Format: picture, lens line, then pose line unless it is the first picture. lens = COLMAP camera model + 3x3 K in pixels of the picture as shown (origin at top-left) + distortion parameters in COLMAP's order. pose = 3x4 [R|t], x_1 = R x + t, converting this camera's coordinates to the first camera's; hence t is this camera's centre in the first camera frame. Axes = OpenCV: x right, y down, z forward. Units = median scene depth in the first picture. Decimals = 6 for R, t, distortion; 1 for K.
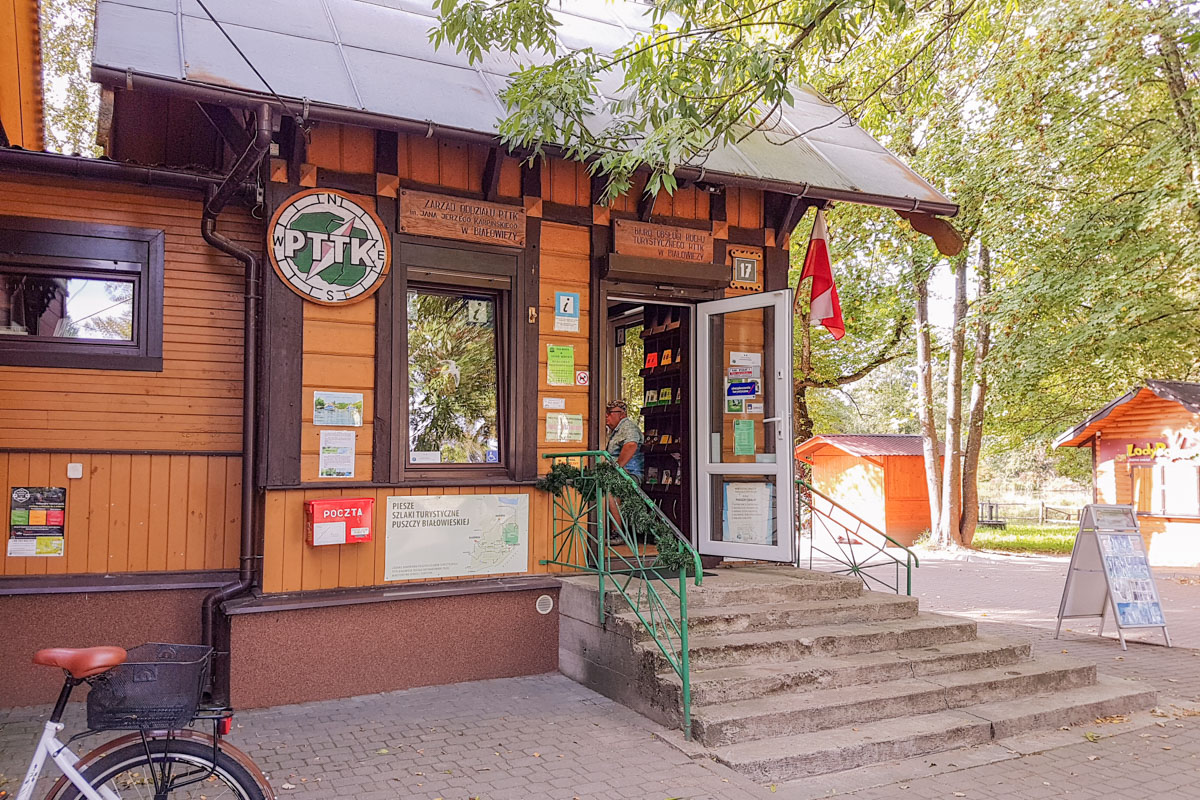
lens RADIAL K [[930.9, 0, 600.0], [0, 930.9, 400.0], [0, 0, 1]] dist [0.203781, -0.390630]
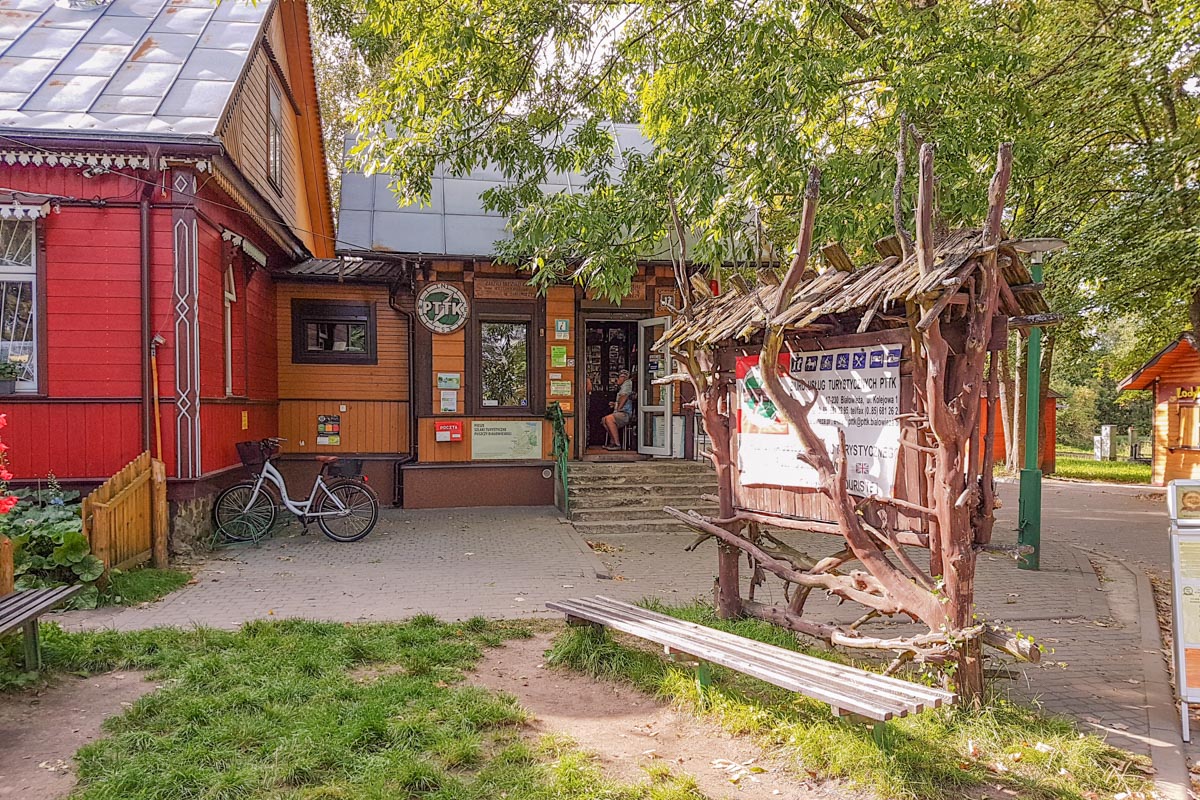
lens RADIAL K [[930.9, 0, 600.0], [0, 930.9, 400.0], [0, 0, 1]] dist [0.203781, -0.390630]
pose [[0.960900, -0.000326, -0.276897, 0.622468], [0.018046, 0.997947, 0.061449, -0.069024], [0.276308, -0.064043, 0.958933, -0.932901]]
